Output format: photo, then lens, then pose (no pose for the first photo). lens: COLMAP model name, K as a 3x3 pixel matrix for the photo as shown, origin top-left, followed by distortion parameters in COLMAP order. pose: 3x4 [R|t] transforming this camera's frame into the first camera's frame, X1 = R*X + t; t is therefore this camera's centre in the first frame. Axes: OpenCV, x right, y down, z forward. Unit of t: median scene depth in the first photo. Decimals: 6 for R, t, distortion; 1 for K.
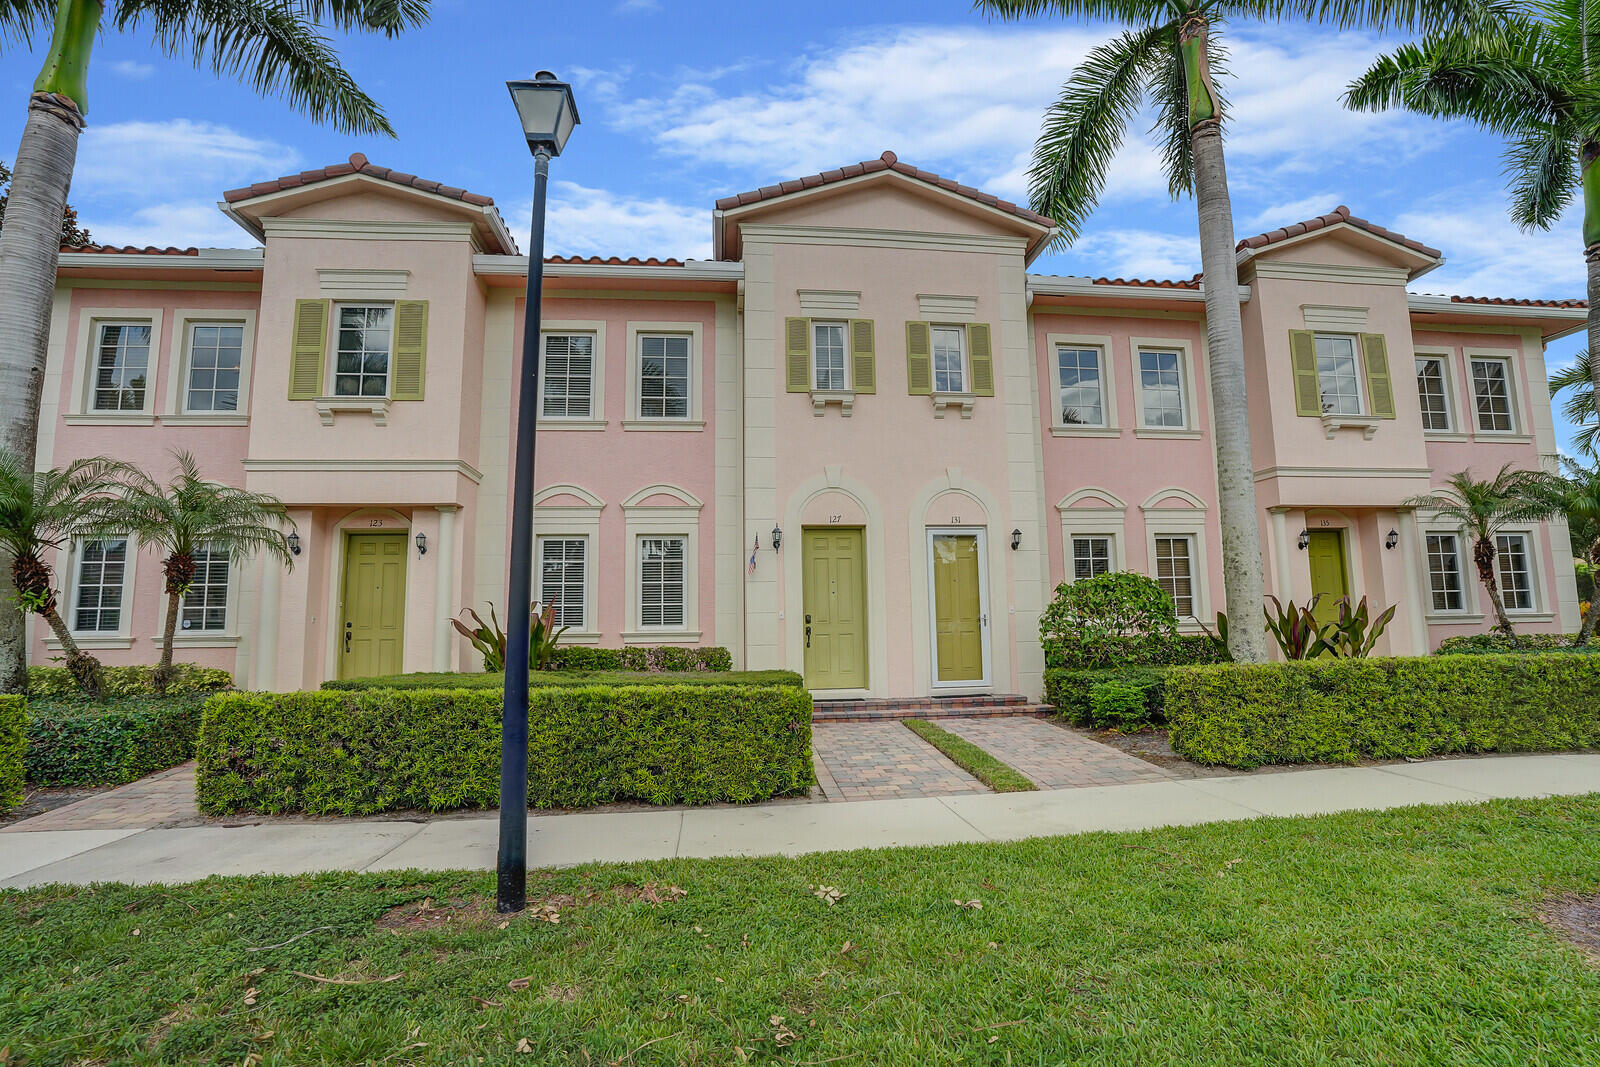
lens RADIAL K [[758.4, 0, 803.1], [0, 758.4, 532.0], [0, 0, 1]] dist [-0.063508, 0.024722]
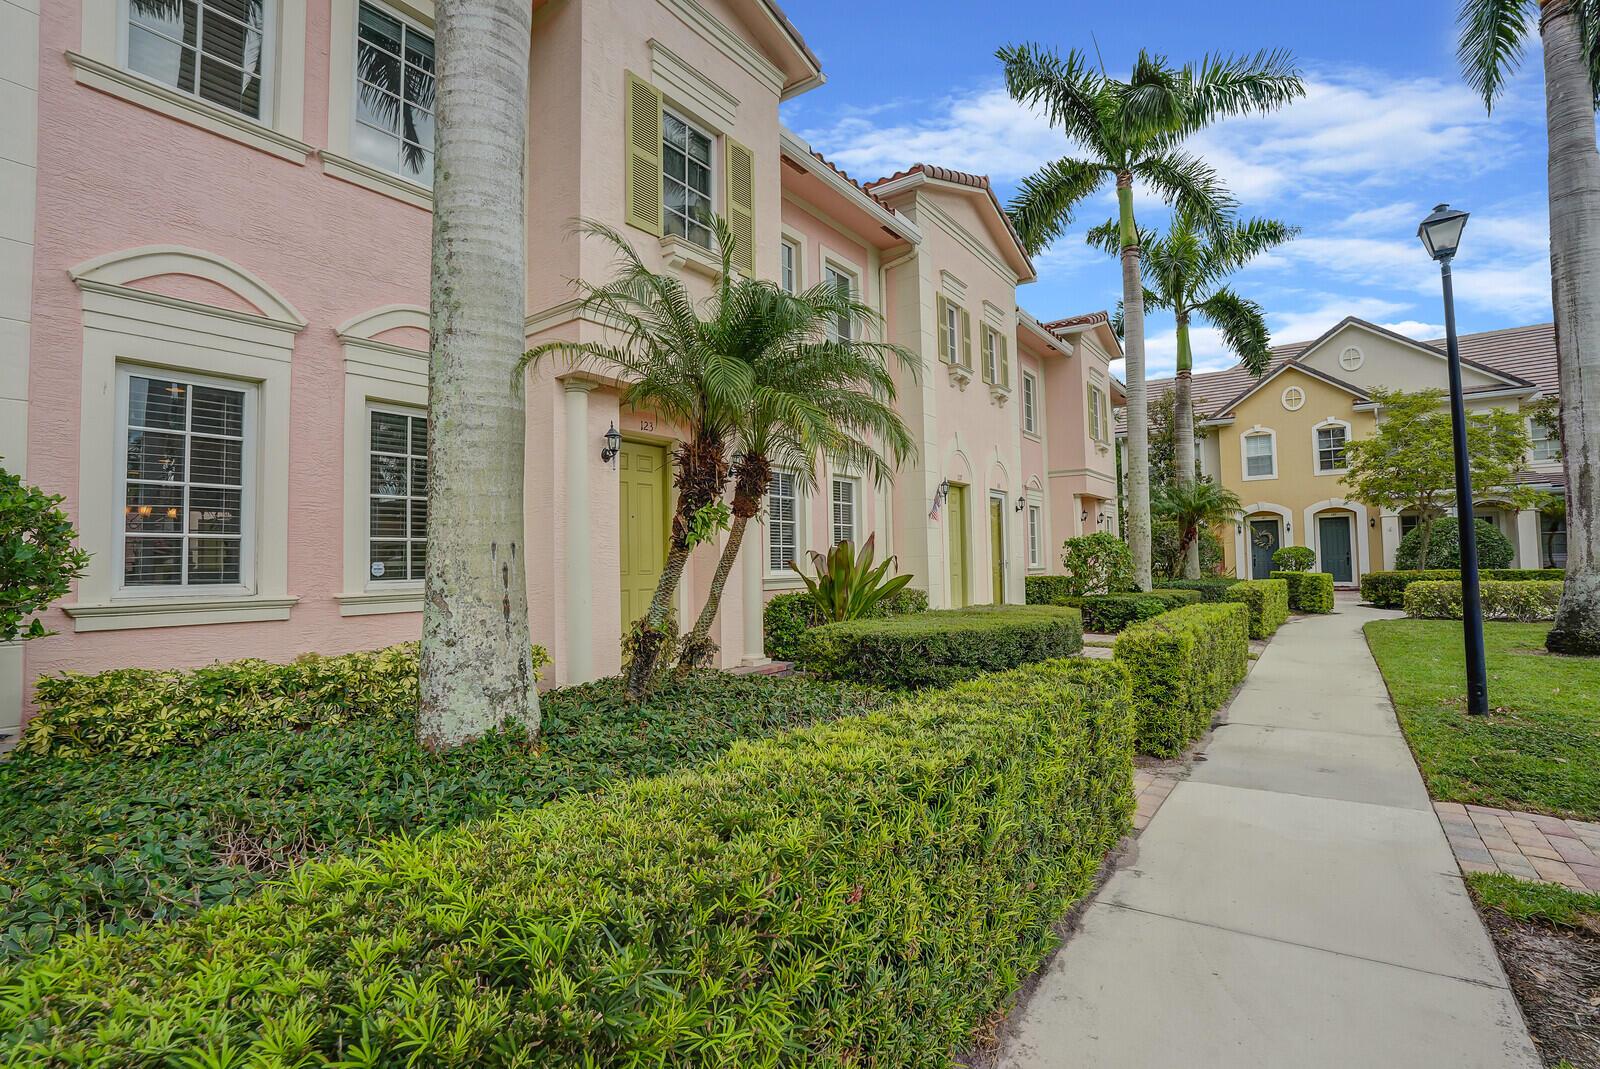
lens RADIAL K [[758.4, 0, 803.1], [0, 758.4, 533.0], [0, 0, 1]] dist [-0.063508, 0.024722]
pose [[0.666051, 0.030686, 0.745274, -1.061996], [-0.074402, 0.996904, 0.025446, 0.064134], [-0.742186, -0.072399, 0.666272, 0.423337]]
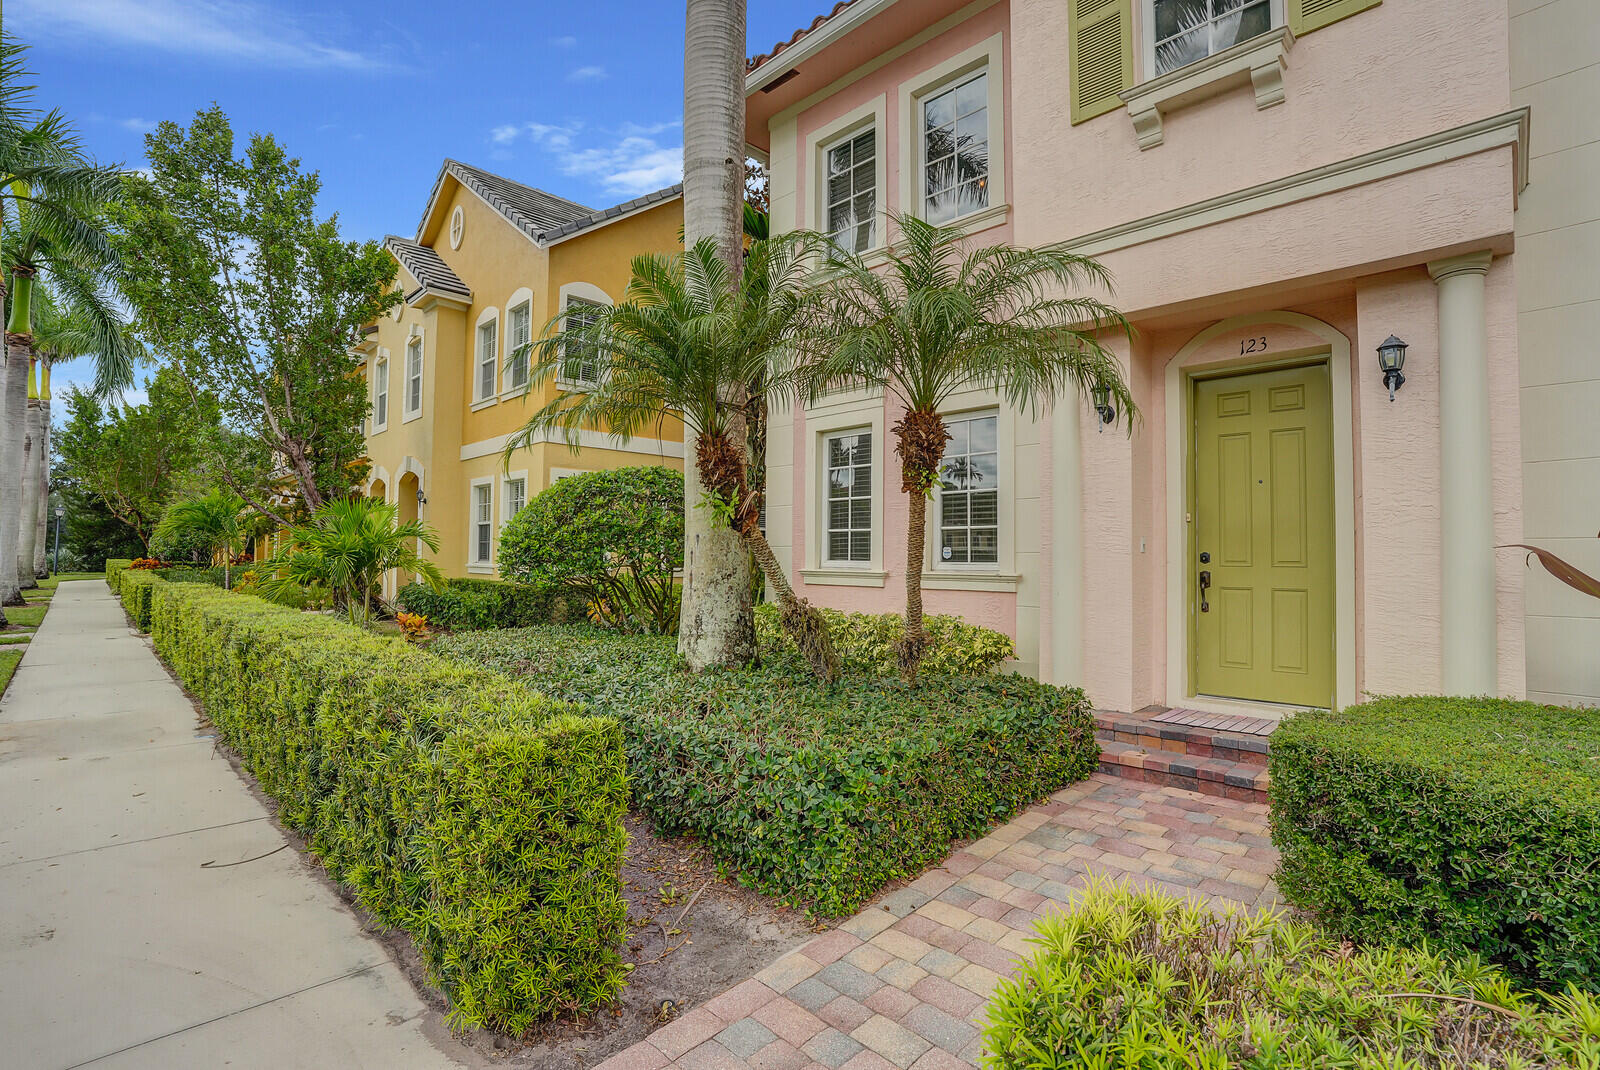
lens RADIAL K [[758.4, 0, 803.1], [0, 758.4, 533.5], [0, 0, 1]] dist [-0.063508, 0.024722]
pose [[0.623740, -0.004363, -0.781620, -0.407396], [0.075610, 0.995632, 0.054780, 0.063682], [0.777966, -0.093267, 0.621345, 0.499830]]
